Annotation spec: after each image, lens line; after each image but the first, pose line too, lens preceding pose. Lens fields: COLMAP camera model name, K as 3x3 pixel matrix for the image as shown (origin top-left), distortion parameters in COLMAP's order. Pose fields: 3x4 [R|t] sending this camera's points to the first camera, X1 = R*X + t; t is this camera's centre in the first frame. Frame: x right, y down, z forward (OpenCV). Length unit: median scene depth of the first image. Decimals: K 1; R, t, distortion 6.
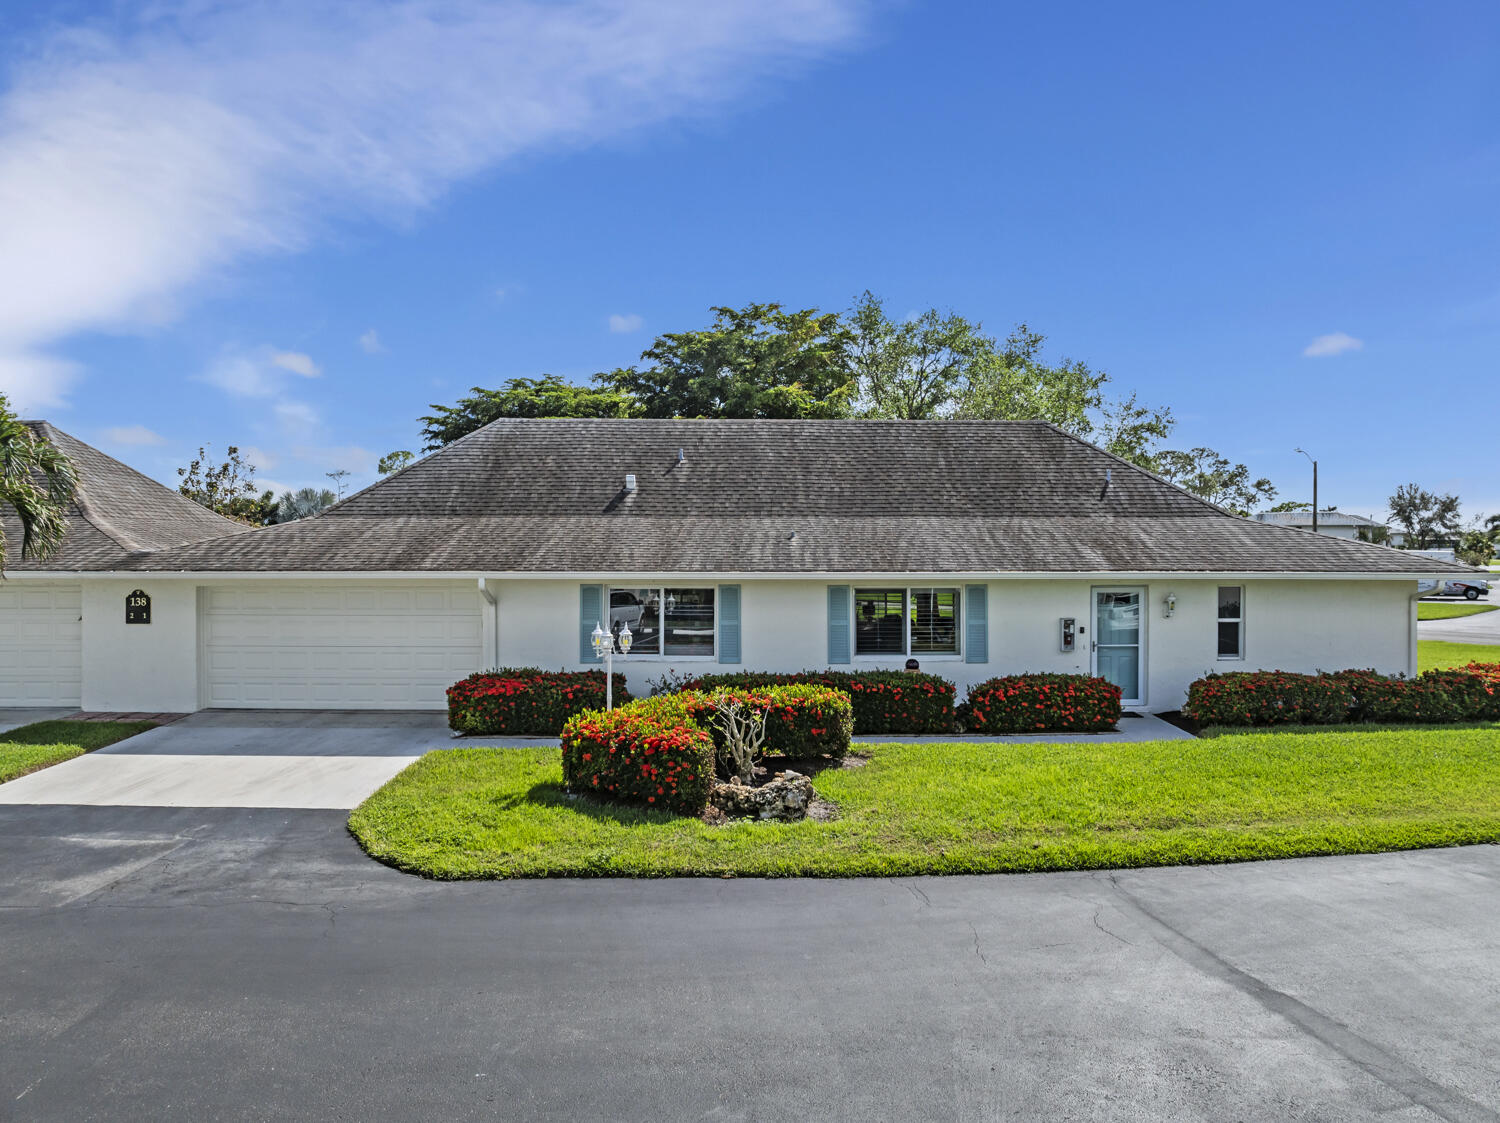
lens RADIAL K [[1054.3, 0, 750.0], [0, 1054.3, 561.5], [0, 0, 1]] dist [-0.044913, 0.004343]
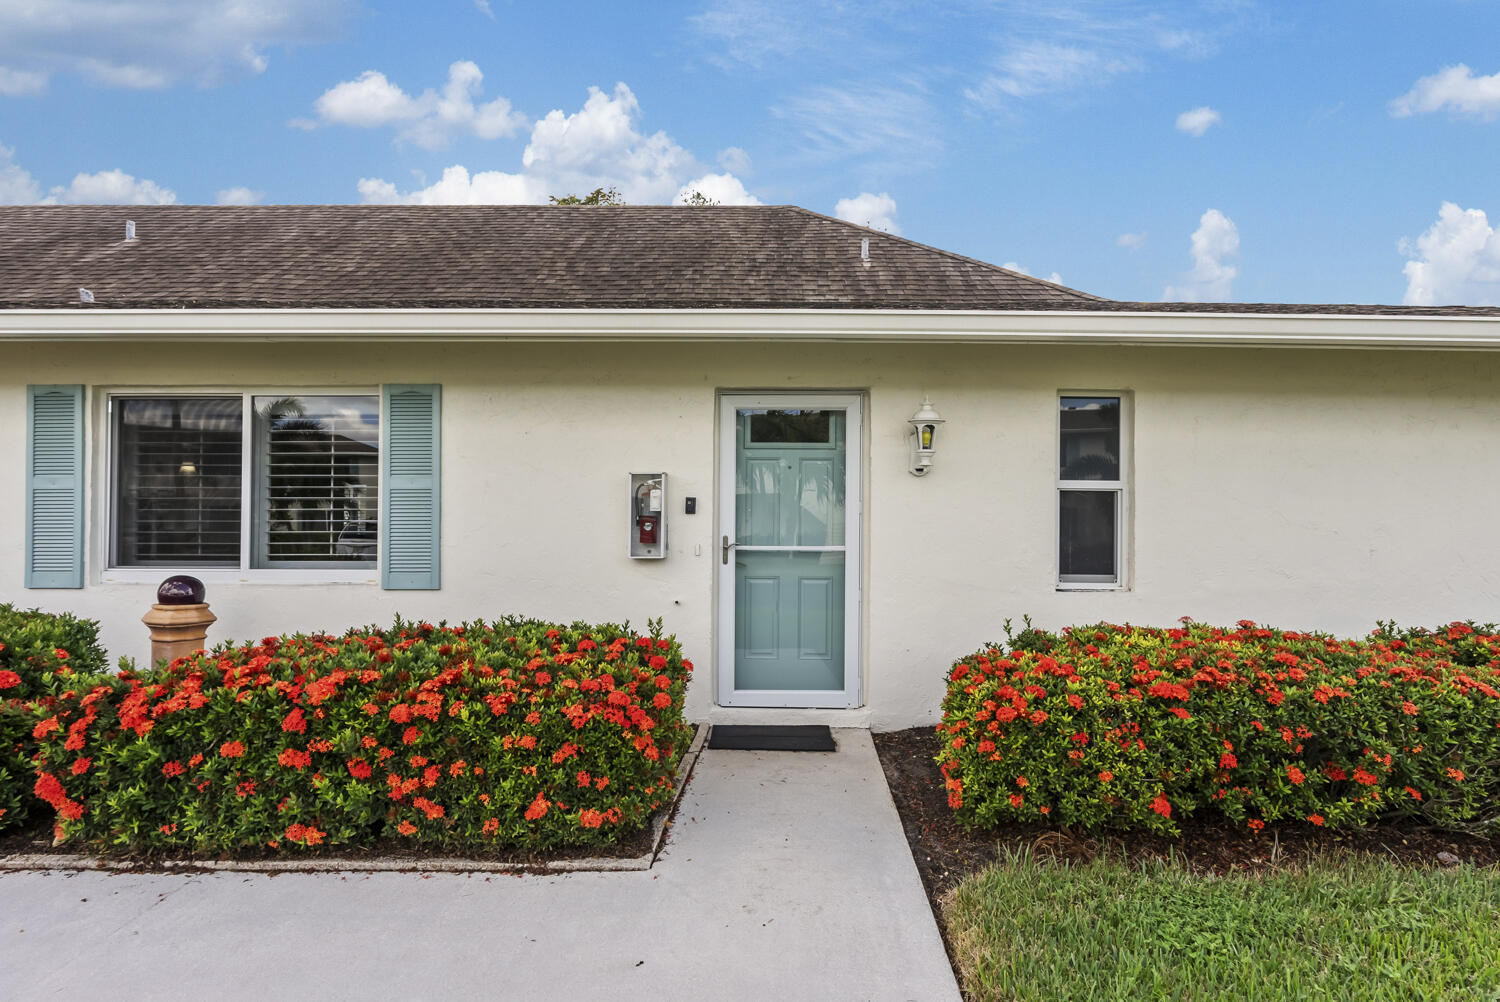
lens RADIAL K [[771.2, 0, 750.0], [0, 771.2, 501.0], [0, 0, 1]] dist [0.002134, 0.000454]
pose [[0.999942, 0.010661, -0.001356, 0.340002], [-0.010707, 0.999123, -0.040488, 0.075085], [0.000923, 0.040500, 0.999179, 0.729249]]
